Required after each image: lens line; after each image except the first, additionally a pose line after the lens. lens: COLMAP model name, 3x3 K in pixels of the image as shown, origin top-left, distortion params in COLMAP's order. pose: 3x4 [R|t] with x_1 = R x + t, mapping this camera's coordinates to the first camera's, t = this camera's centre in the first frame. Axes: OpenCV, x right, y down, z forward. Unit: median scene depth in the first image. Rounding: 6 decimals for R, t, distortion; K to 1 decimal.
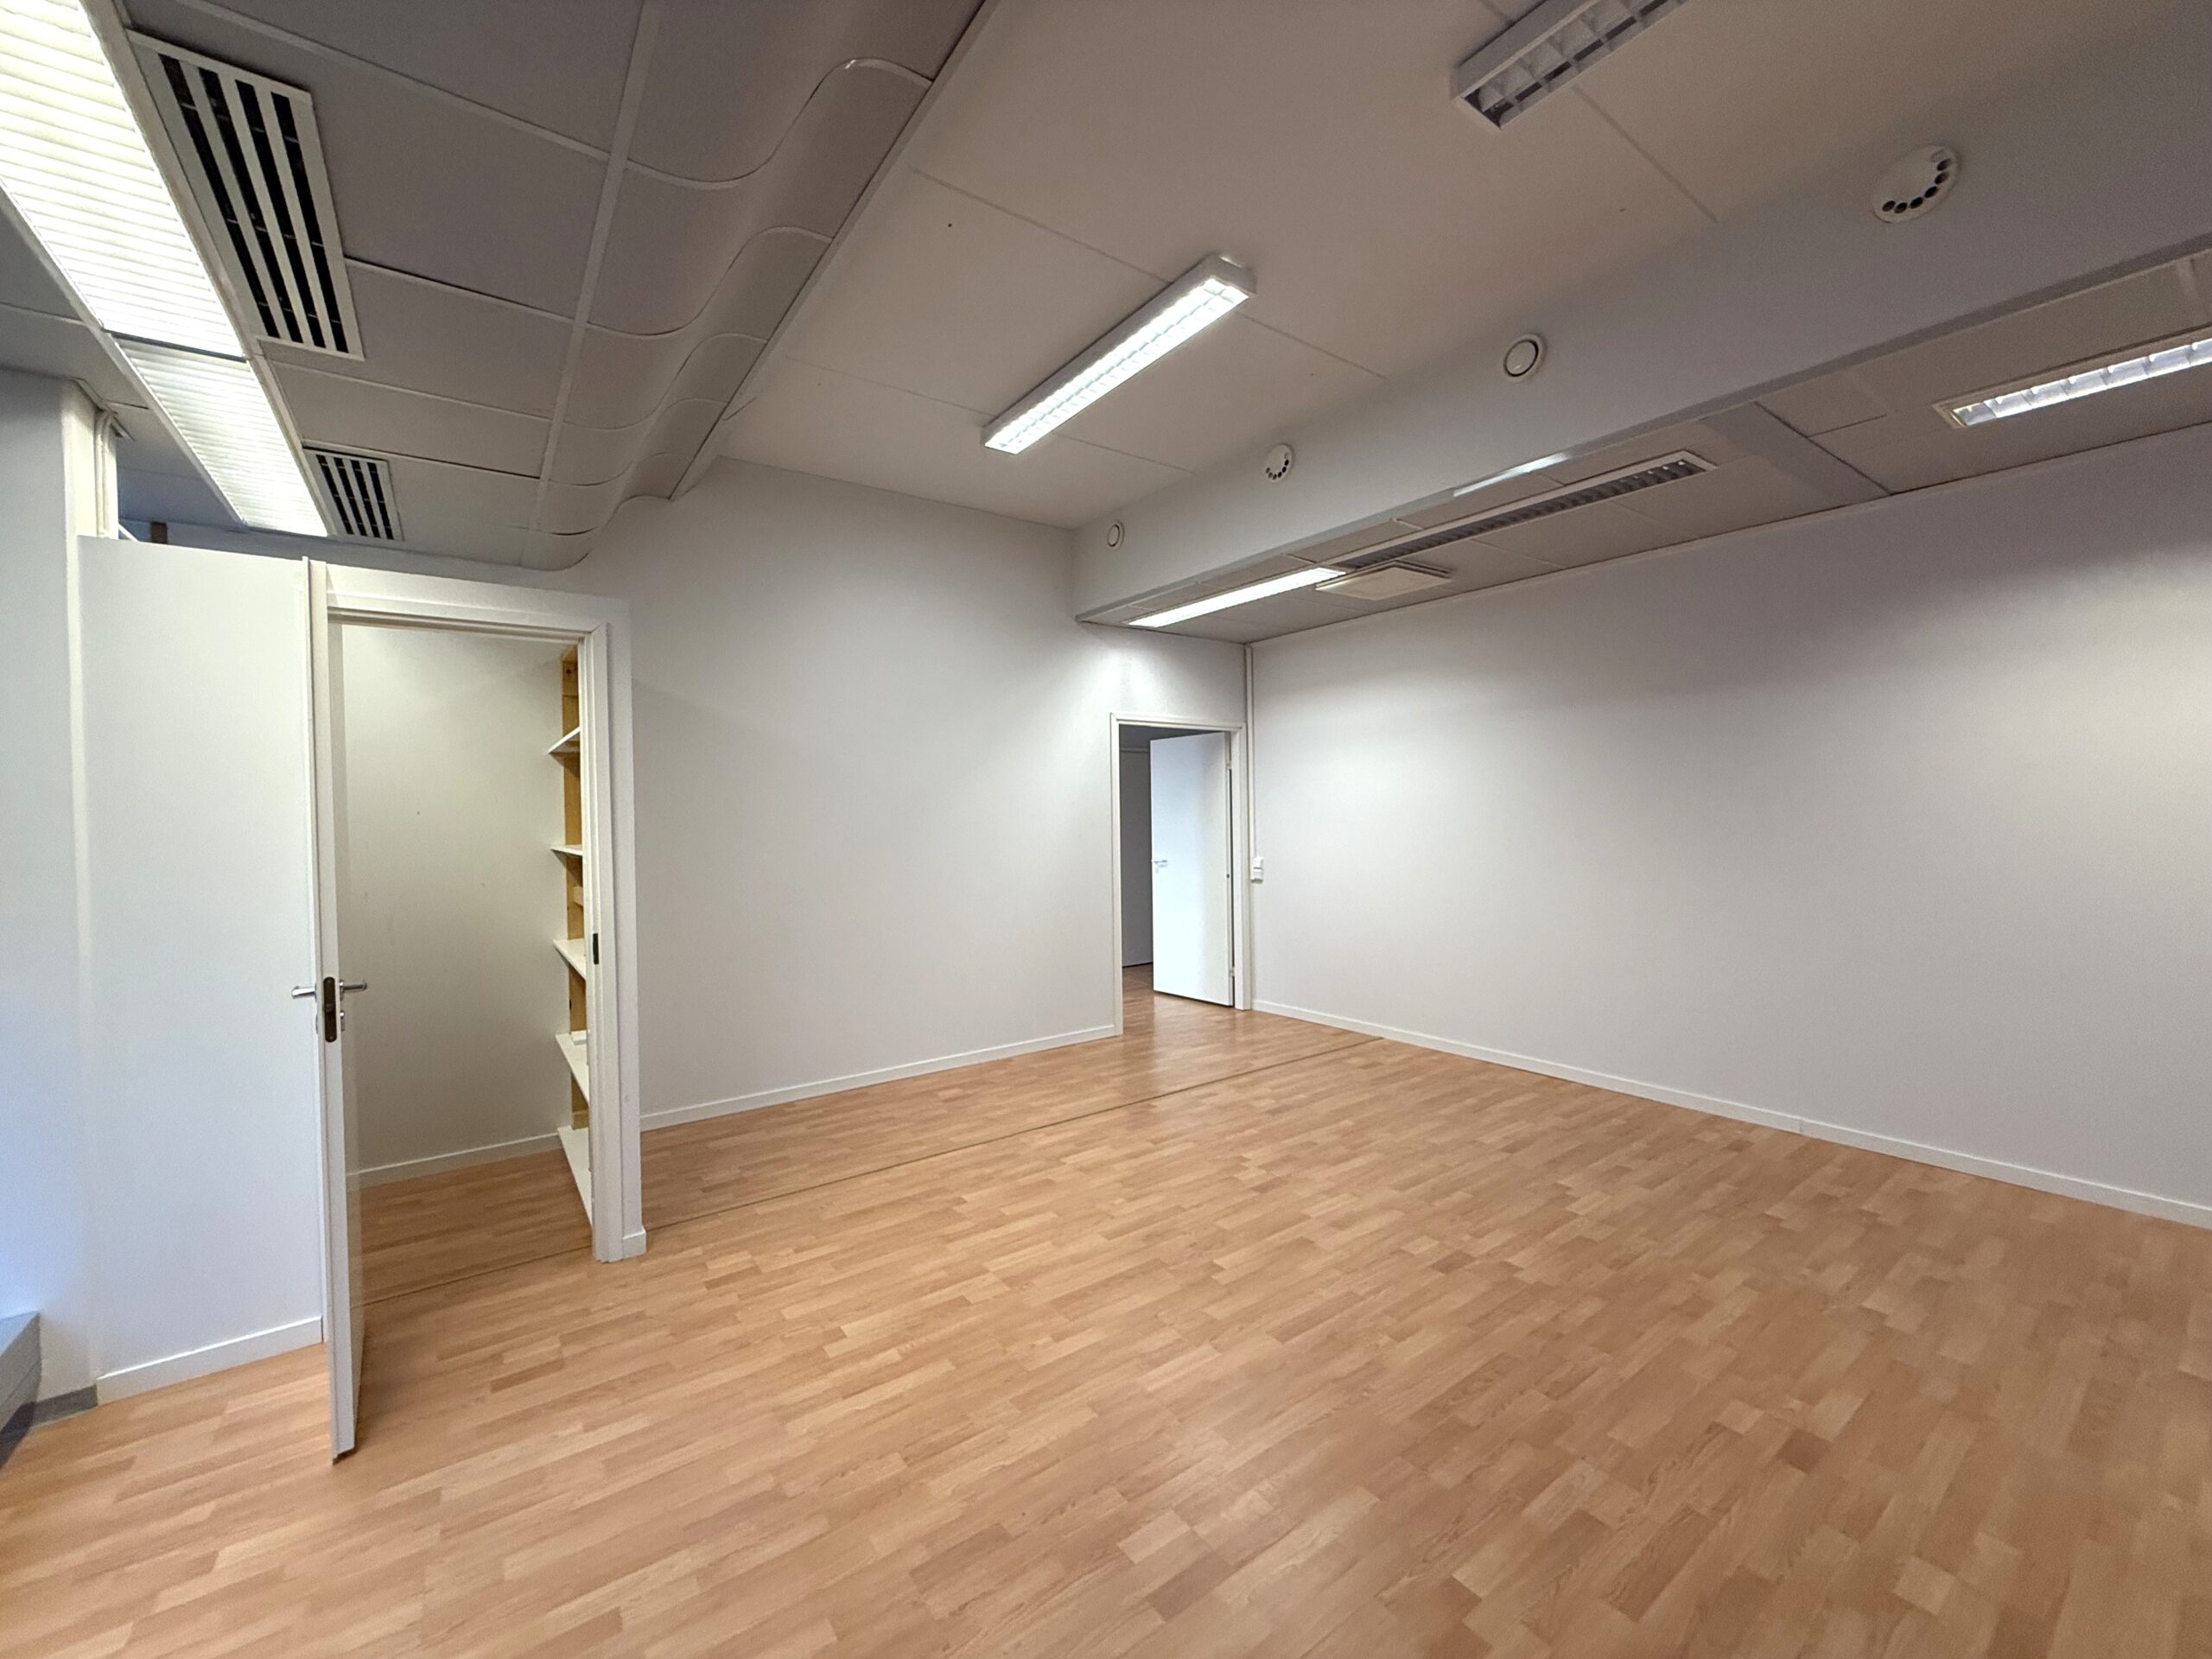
lens RADIAL K [[879.2, 0, 1104.3], [0, 879.2, 830.4], [0, 0, 1]] dist [-0.000154, 0.000181]
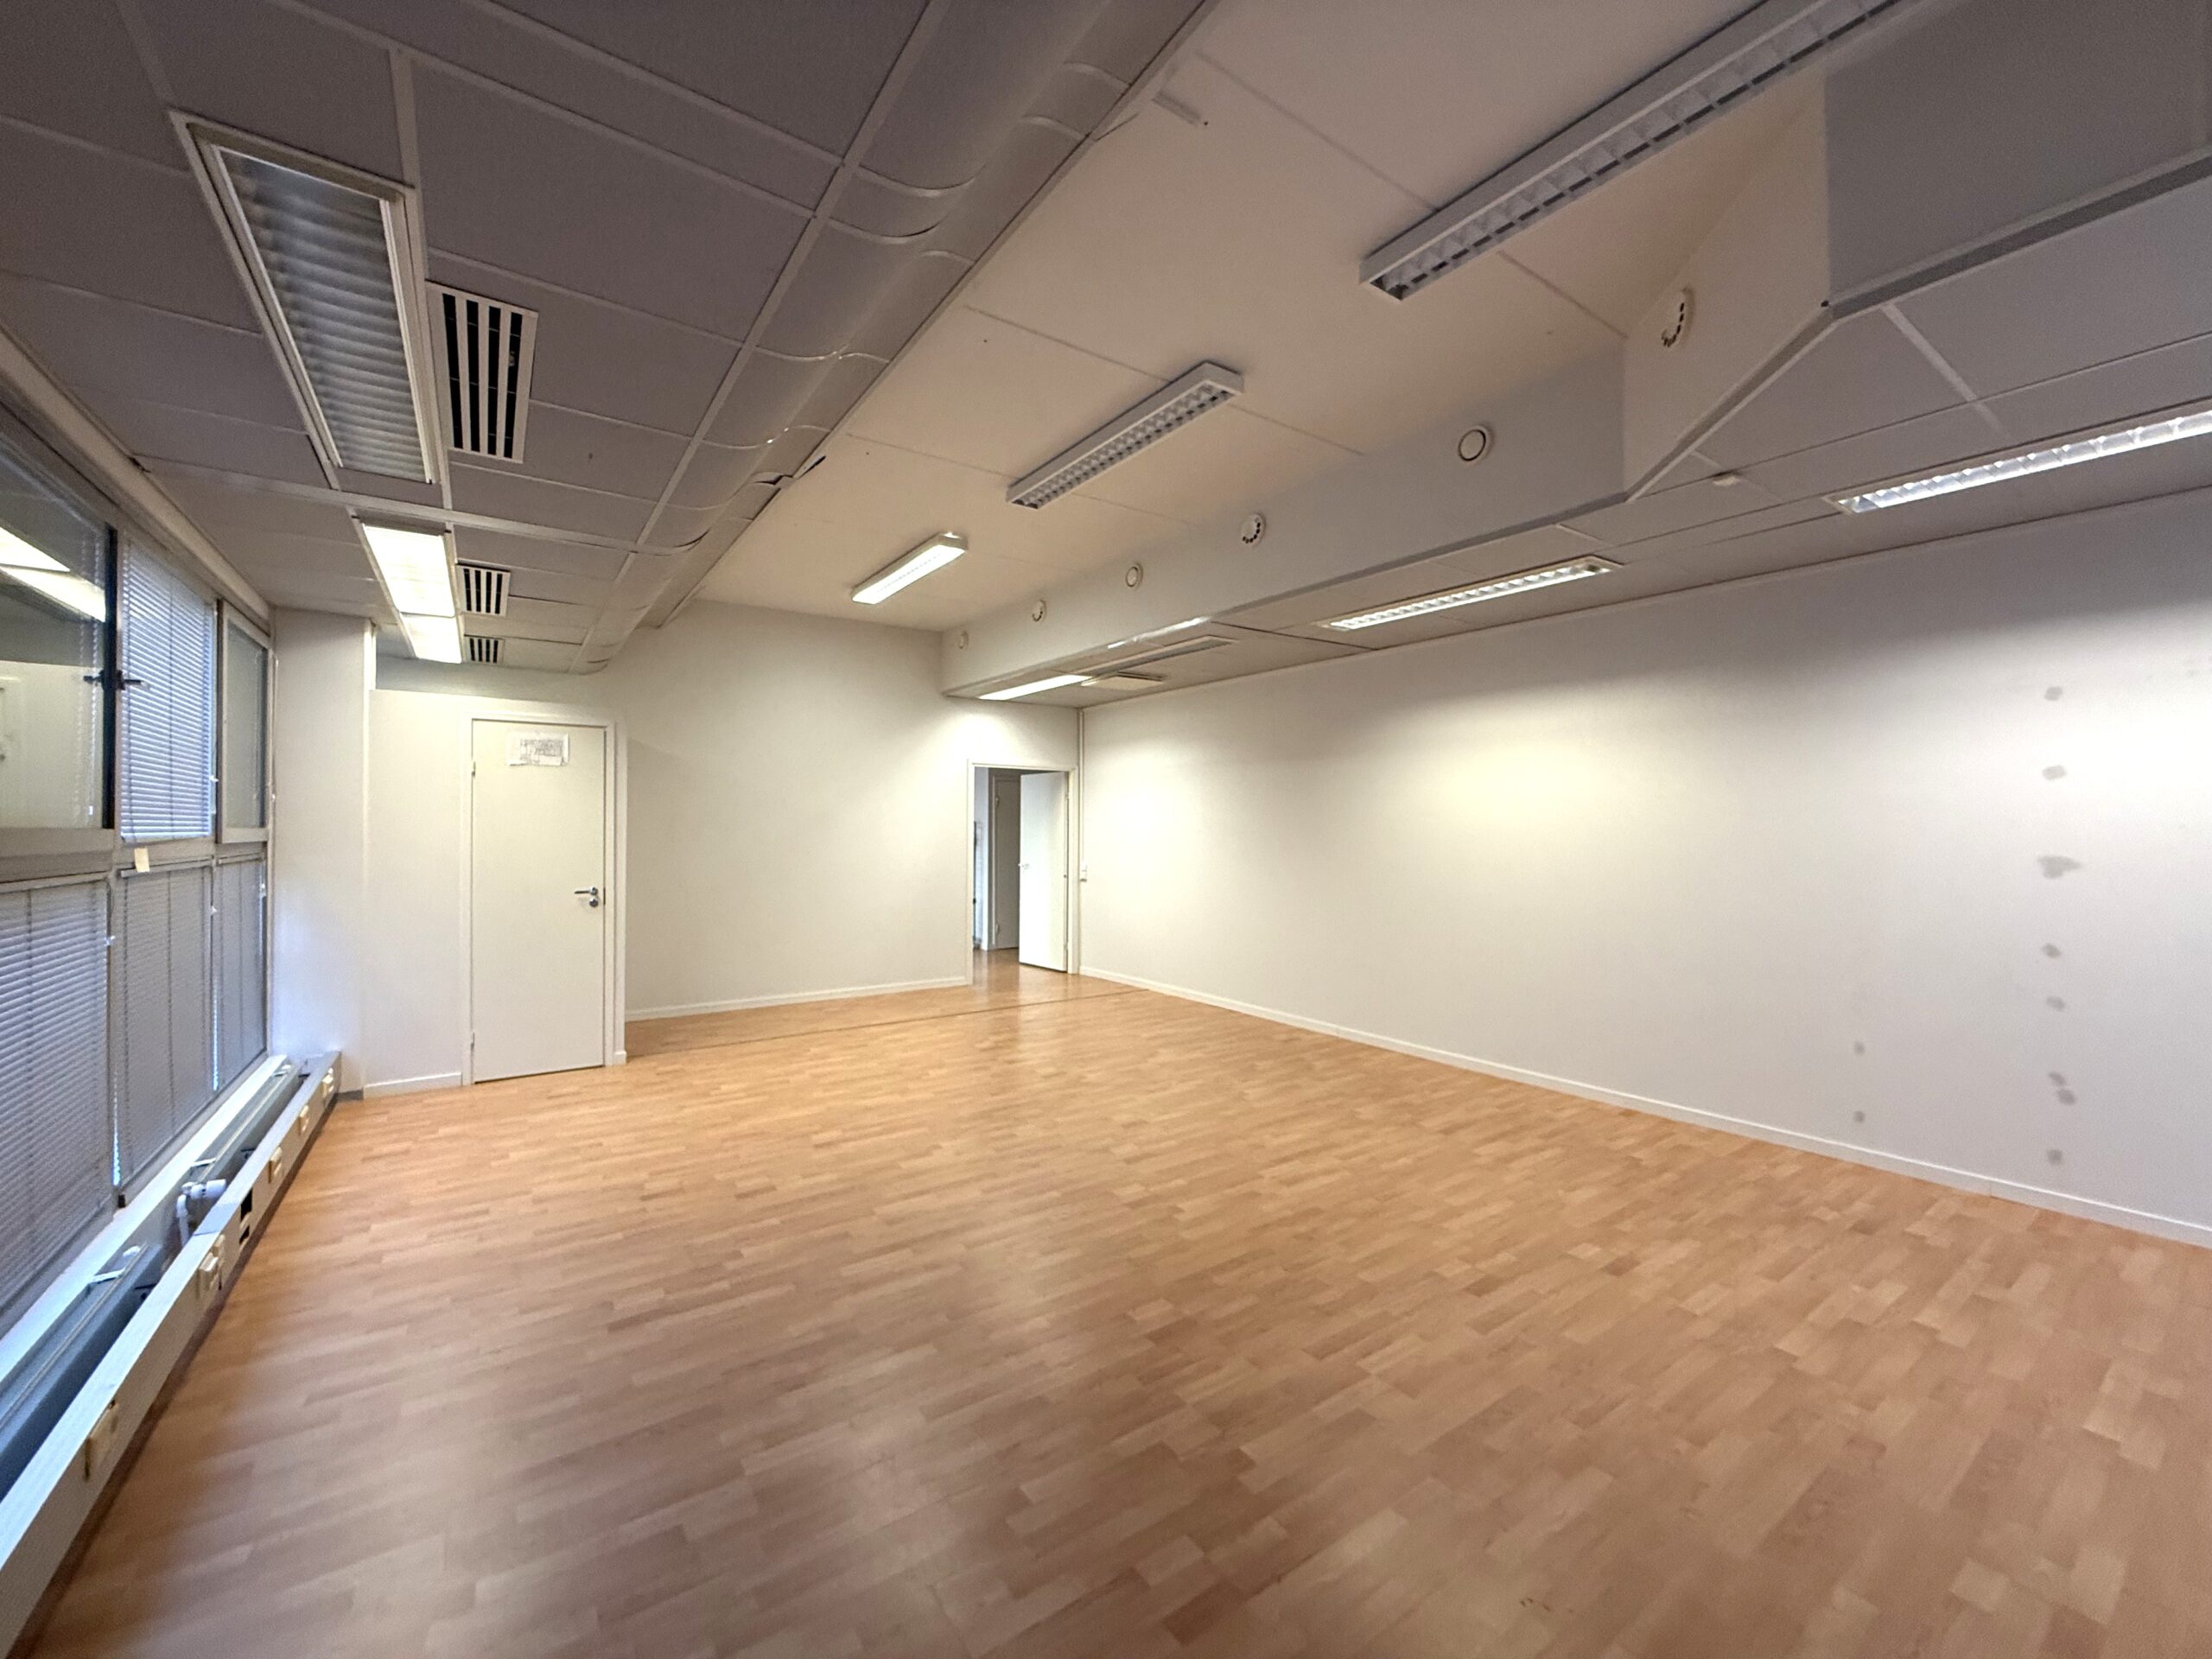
lens RADIAL K [[879.2, 0, 1105.7], [0, 879.2, 829.9], [0, 0, 1]] dist [-0.000154, 0.000181]
pose [[0.999637, 0.020888, -0.017040, 0.431584], [-0.021170, 0.999639, -0.016573, 0.001283], [0.016687, 0.016928, 0.999717, -0.711555]]
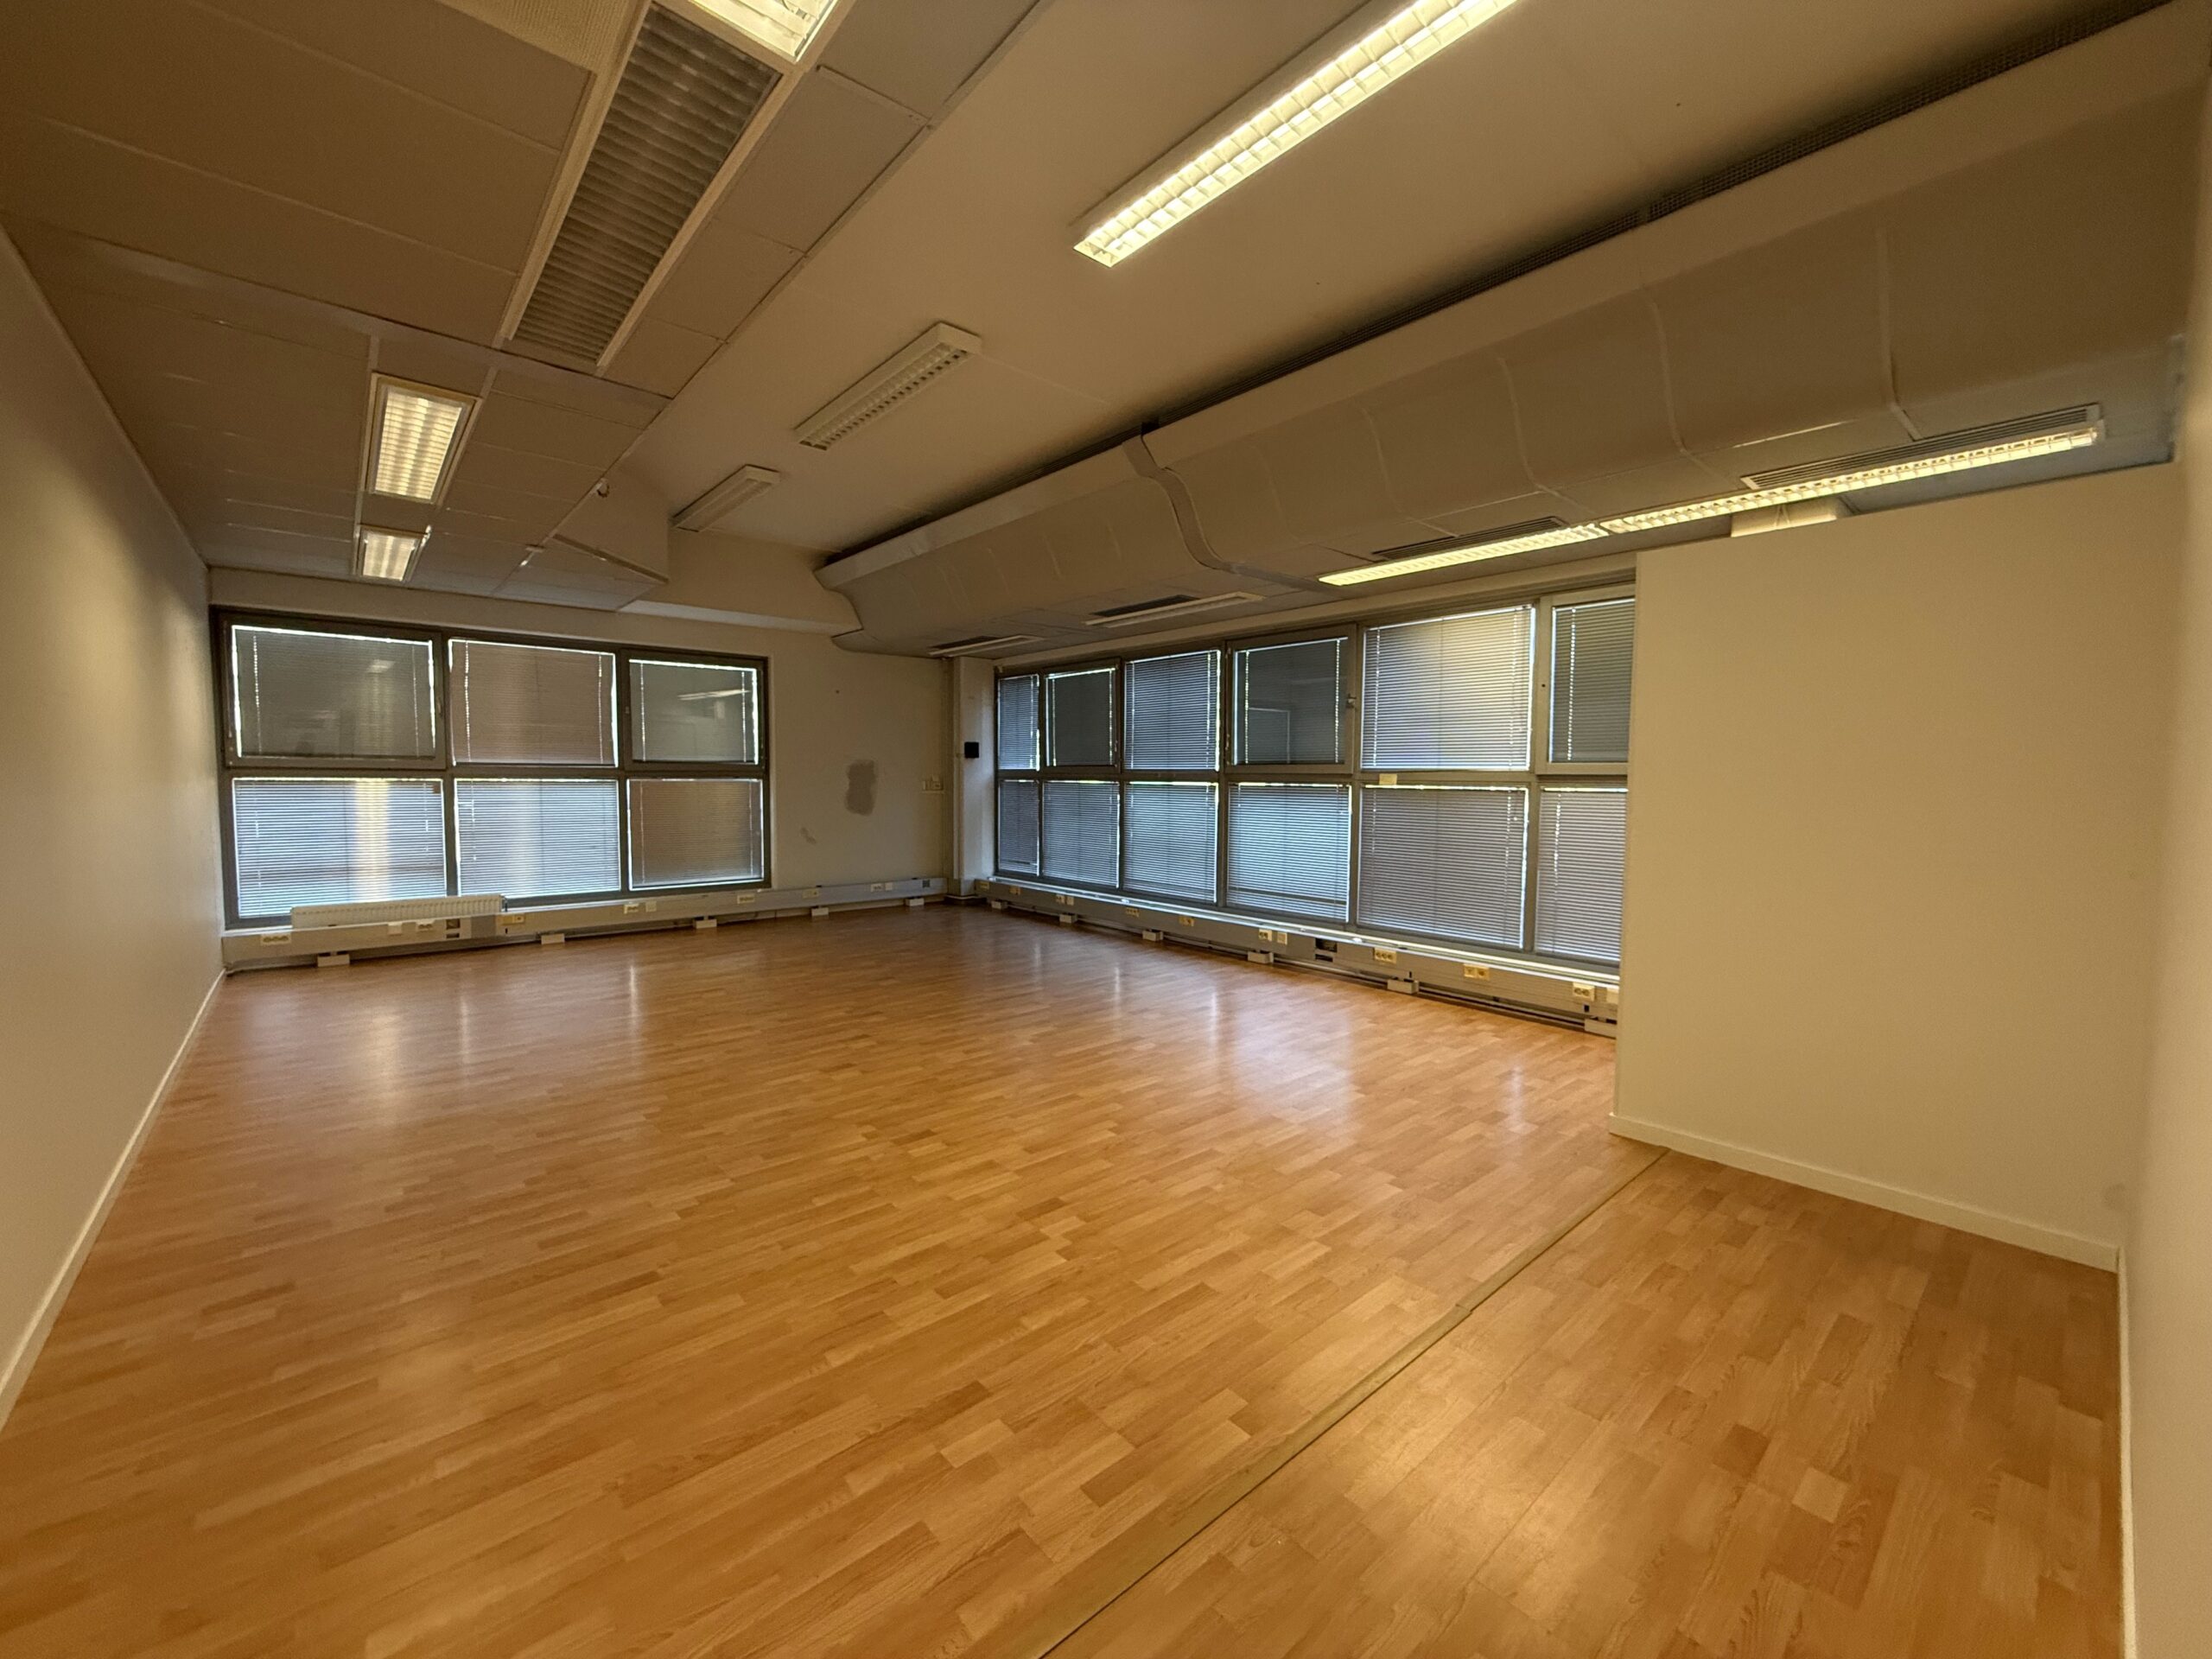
lens RADIAL K [[879.2, 0, 1096.9], [0, 879.2, 839.6], [0, 0, 1]] dist [-0.000154, 0.000181]
pose [[-0.997059, 0.016184, -0.074905, 0.192590], [0.009269, 0.995737, 0.091766, -0.009347], [0.076071, 0.090802, -0.992959, 1.767997]]
